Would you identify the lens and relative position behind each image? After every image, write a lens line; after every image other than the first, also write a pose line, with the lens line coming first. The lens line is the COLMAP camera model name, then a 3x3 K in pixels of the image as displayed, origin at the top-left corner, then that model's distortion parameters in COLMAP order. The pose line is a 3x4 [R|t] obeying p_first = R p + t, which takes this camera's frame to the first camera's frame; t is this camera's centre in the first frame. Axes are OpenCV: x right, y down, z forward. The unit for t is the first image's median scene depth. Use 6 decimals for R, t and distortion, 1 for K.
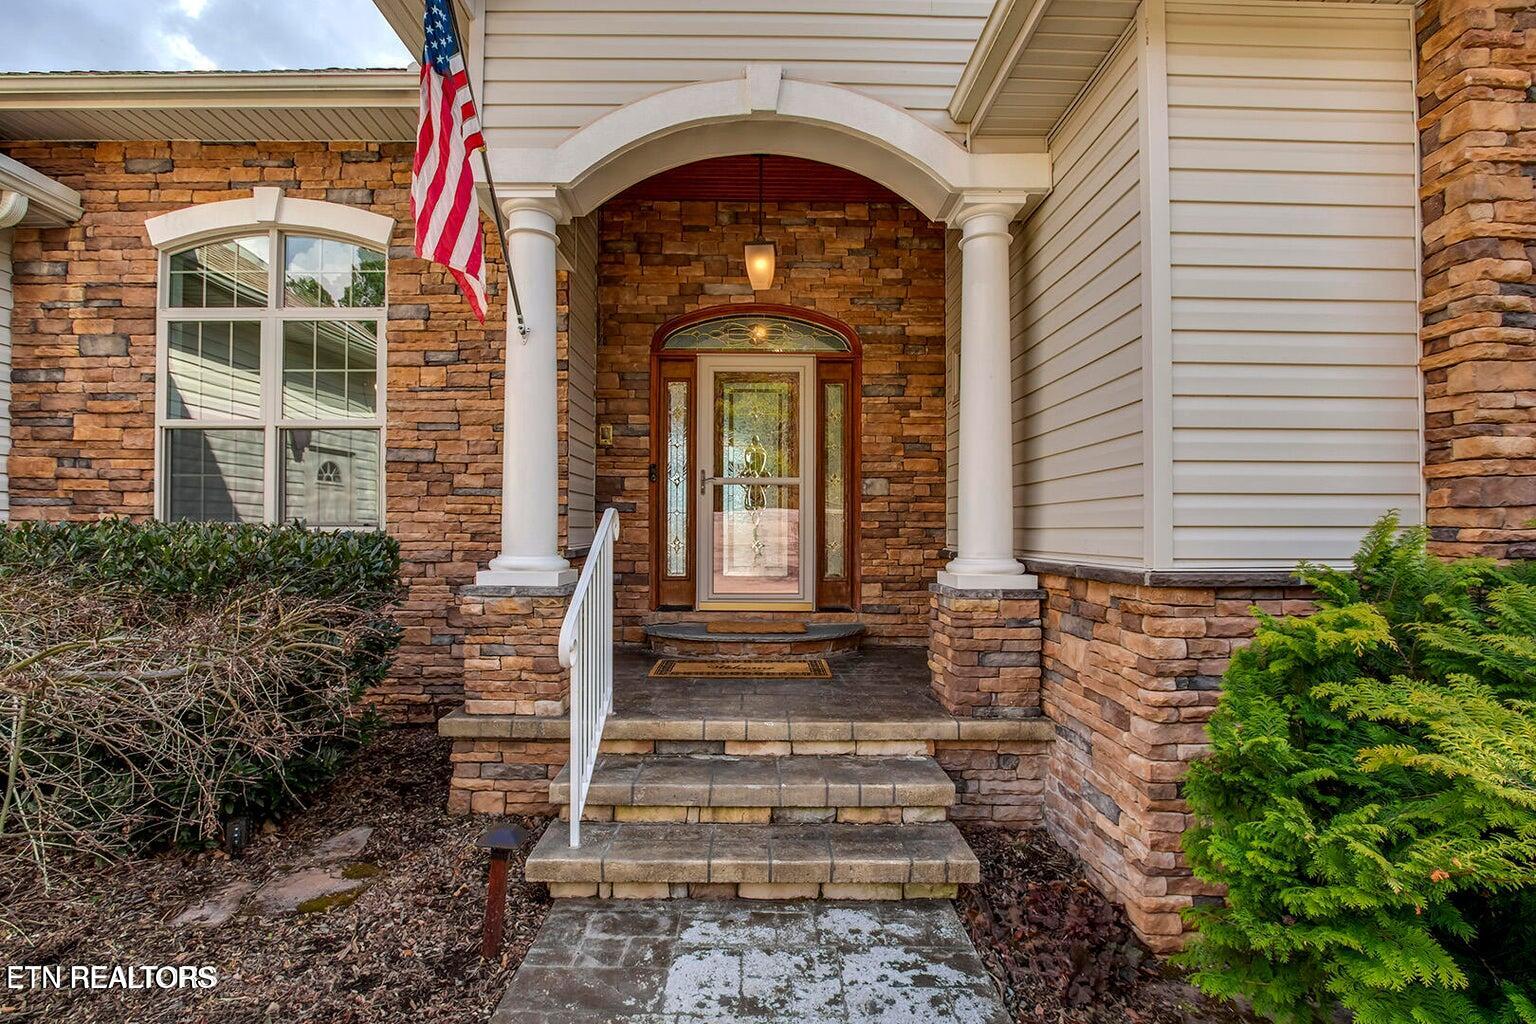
lens RADIAL K [[719.8, 0, 770.2], [0, 719.8, 524.5], [0, 0, 1]] dist [-0.015212, 0.001003]
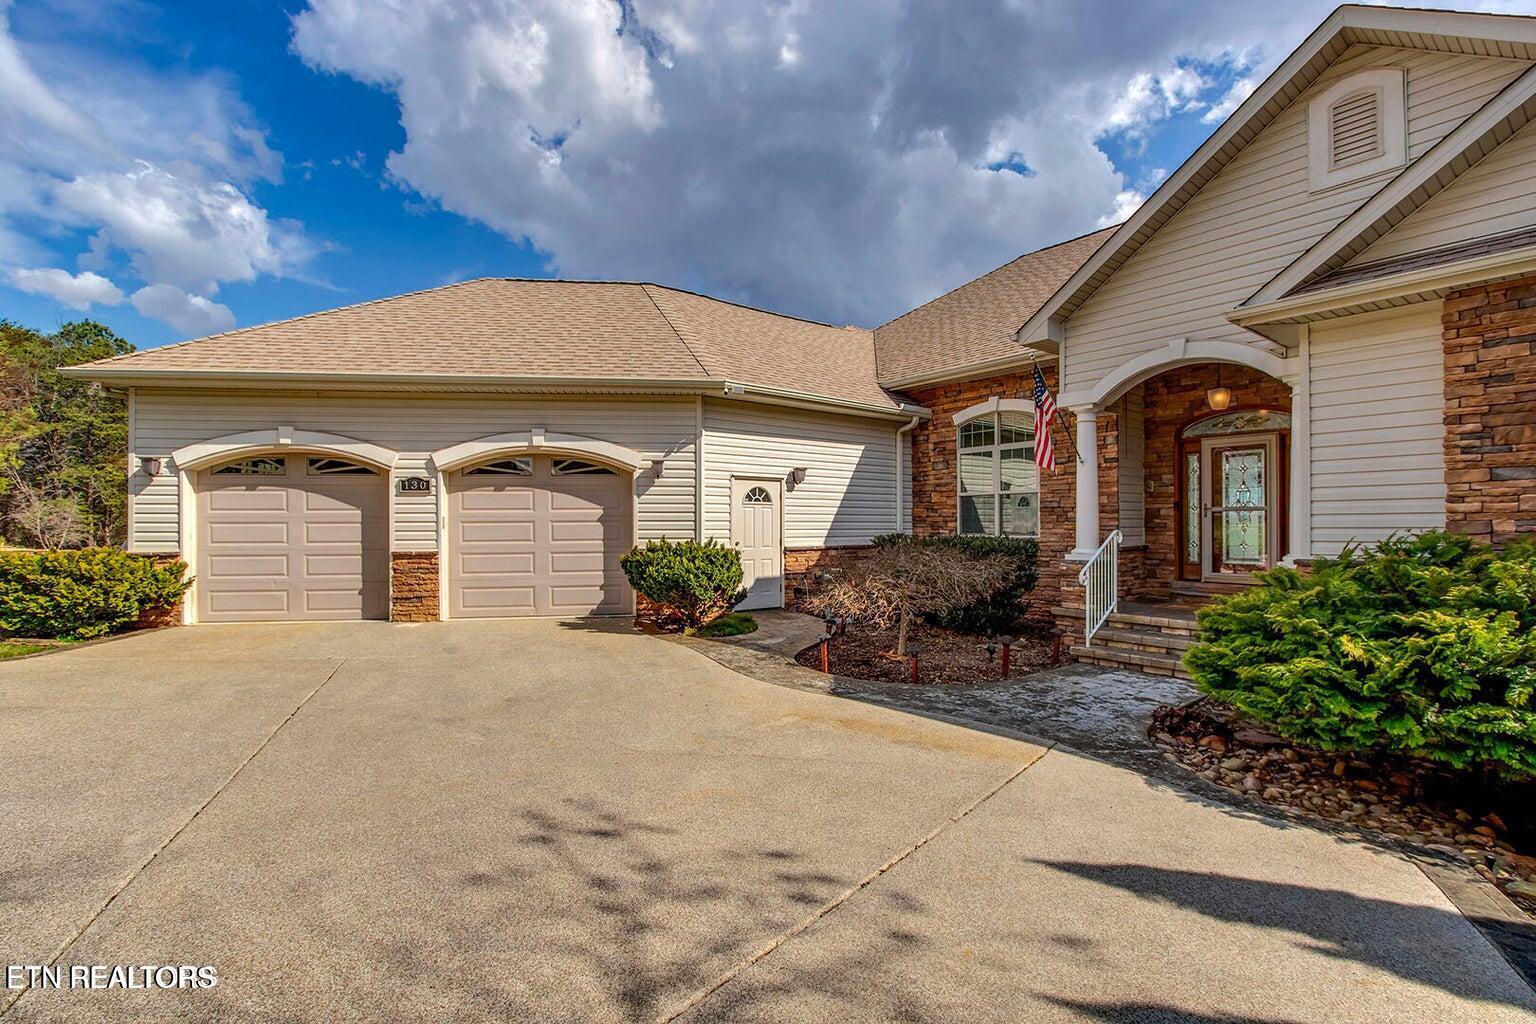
lens RADIAL K [[719.8, 0, 769.6], [0, 719.8, 522.6], [0, 0, 1]] dist [-0.015212, 0.001003]
pose [[0.611449, -0.008665, -0.791236, 0.769335], [0.011068, 0.999936, -0.002397, -0.042425], [0.791206, -0.007292, 0.611506, -1.115214]]
